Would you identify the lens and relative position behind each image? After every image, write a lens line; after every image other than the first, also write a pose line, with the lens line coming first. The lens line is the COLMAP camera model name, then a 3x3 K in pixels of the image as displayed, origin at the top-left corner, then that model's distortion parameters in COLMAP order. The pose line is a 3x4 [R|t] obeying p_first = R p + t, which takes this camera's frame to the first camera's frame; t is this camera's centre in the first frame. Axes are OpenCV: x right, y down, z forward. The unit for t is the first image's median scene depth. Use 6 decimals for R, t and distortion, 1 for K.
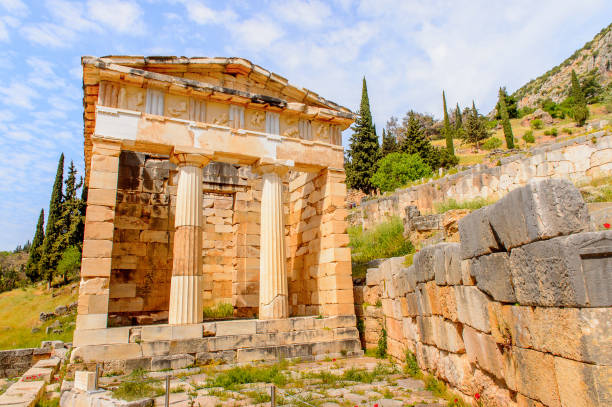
lens RADIAL K [[410.9, 0, 306.0], [0, 410.9, 203.5], [0, 0, 1]] dist [0.002869, 0.003206]
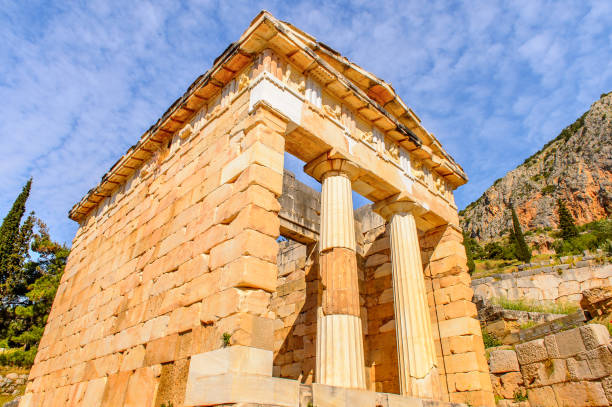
lens RADIAL K [[410.9, 0, 306.0], [0, 410.9, 203.5], [0, 0, 1]] dist [0.002869, 0.003206]
pose [[0.954288, 0.189270, 0.231324, -0.463033], [-0.112068, 0.944068, -0.310122, 0.183363], [-0.277082, 0.270021, 0.922125, 0.279356]]
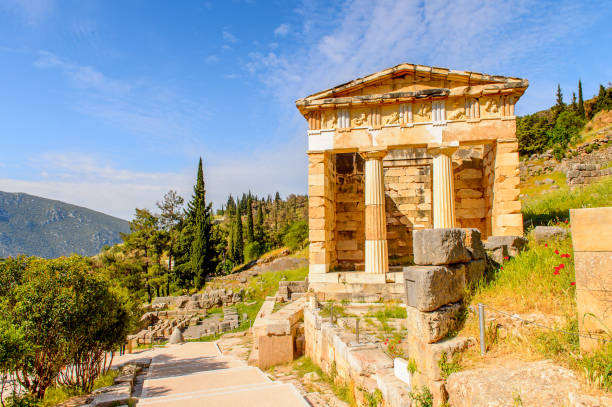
lens RADIAL K [[412.6, 0, 306.0], [0, 412.6, 203.5], [0, 0, 1]] dist [0.002570, 0.000051]
pose [[0.762181, -0.028757, -0.646725, 0.380591], [0.137609, 0.983379, 0.118449, -0.125107], [0.632570, -0.179274, 0.753469, -0.167059]]
